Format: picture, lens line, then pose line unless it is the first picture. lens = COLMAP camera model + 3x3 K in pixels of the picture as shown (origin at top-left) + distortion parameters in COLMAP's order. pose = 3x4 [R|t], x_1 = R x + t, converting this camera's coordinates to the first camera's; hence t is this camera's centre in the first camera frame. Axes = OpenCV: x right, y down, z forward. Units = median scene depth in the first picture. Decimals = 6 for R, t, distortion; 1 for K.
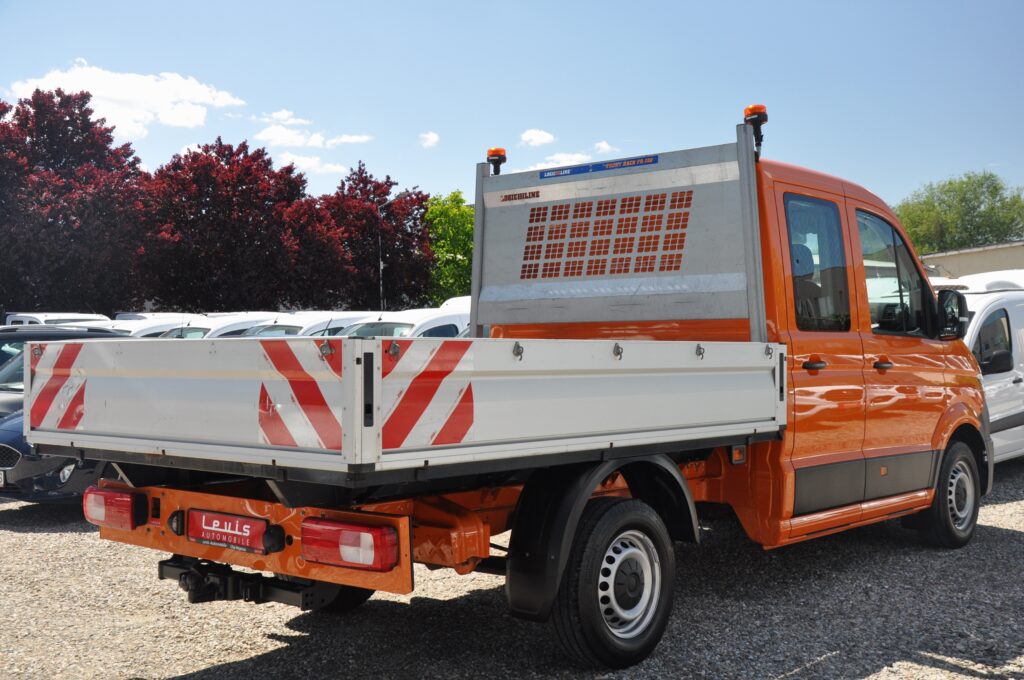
lens RADIAL K [[1180.4, 0, 512.0], [0, 1180.4, 340.0], [0, 0, 1]] dist [0.131056, 0.005206]
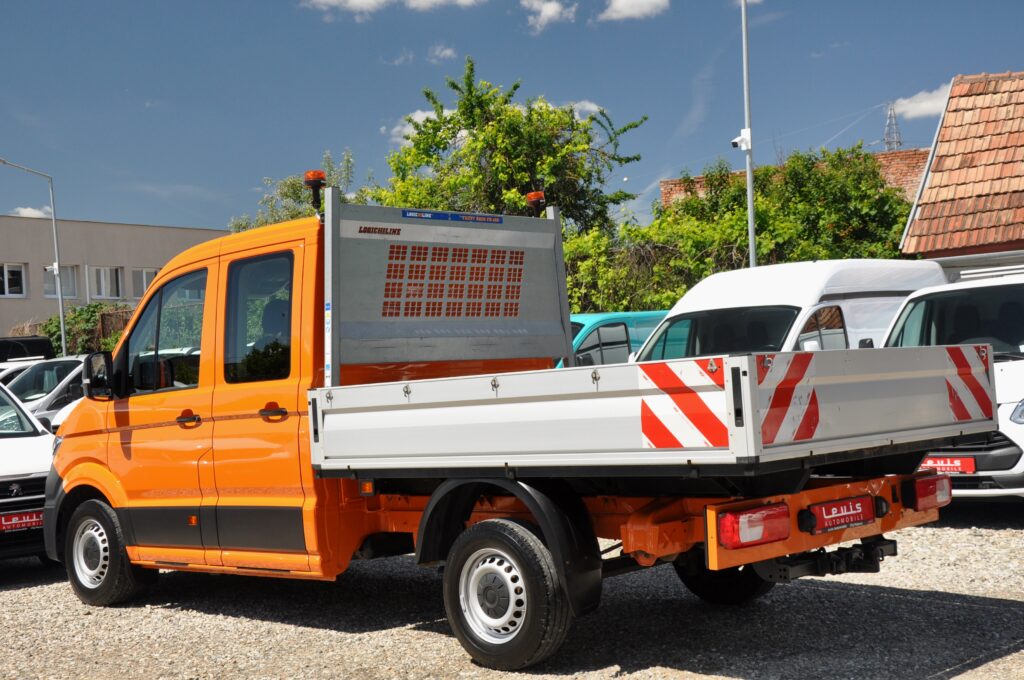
lens RADIAL K [[1365.7, 0, 512.0], [0, 1365.7, 340.0], [0, 0, 1]] dist [0.156969, -0.019689]
pose [[0.037001, 0.038681, 0.998566, -1.117024], [0.050684, 0.997892, -0.040532, 0.018203], [-0.998029, 0.052111, 0.034962, 0.872546]]
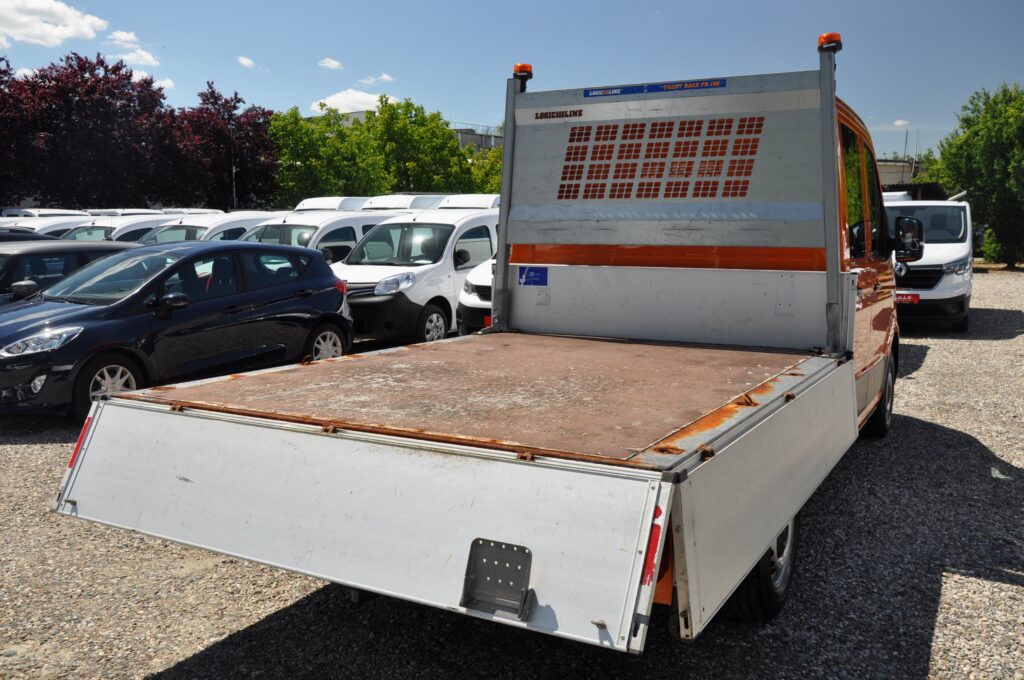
lens RADIAL K [[901.5, 0, 527.8], [0, 901.5, 335.2], [0, 0, 1]] dist [-0.004683, 0.013840]
pose [[0.973724, -0.009846, 0.227520, -0.194331], [-0.015986, 0.993646, 0.111412, -0.022296], [-0.227171, -0.112122, 0.967379, 0.263031]]
